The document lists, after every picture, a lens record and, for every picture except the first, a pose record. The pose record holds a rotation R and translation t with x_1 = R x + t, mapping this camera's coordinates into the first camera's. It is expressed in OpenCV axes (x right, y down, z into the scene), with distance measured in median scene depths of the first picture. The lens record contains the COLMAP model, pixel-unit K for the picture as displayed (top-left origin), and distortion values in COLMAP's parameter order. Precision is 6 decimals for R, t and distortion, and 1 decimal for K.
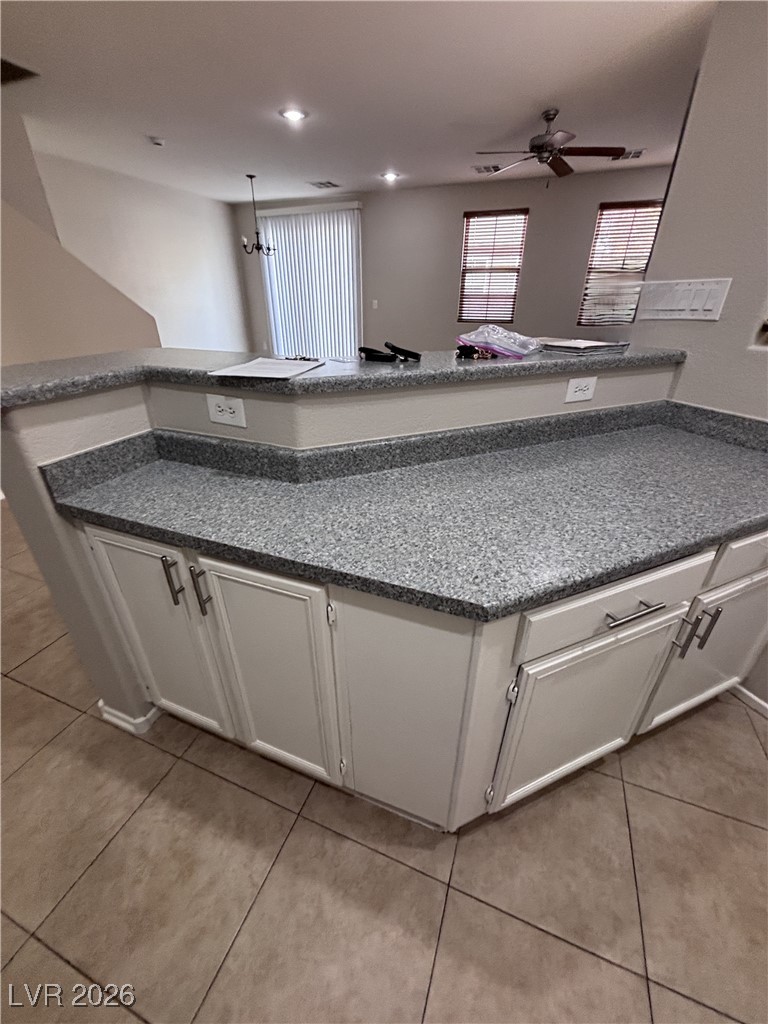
lens RADIAL K [[408.2, 0, 380.6], [0, 408.2, 514.3], [0, 0, 1]] dist [-0.000906, 0.000671]
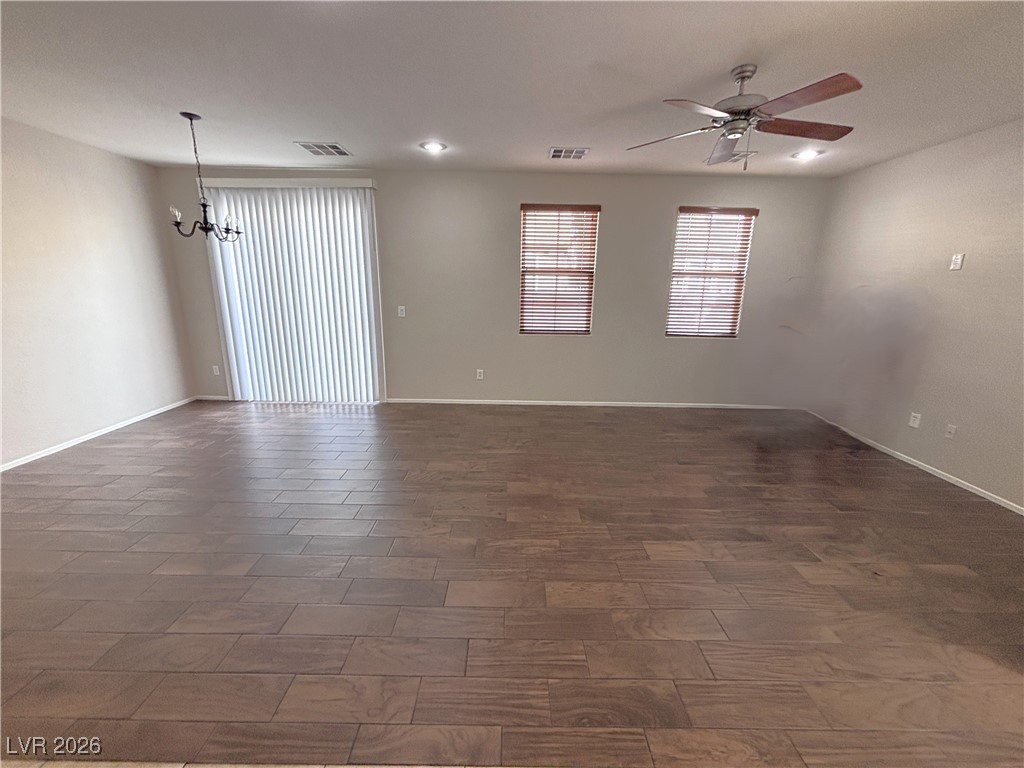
lens RADIAL K [[408.2, 0, 495.1], [0, 408.2, 389.6], [0, 0, 1]] dist [-0.000906, 0.000671]
pose [[0.937606, -0.072104, 0.340142, -0.123531], [0.148369, 0.967695, -0.203846, -0.244741], [-0.314455, 0.241594, 0.918014, 0.382218]]
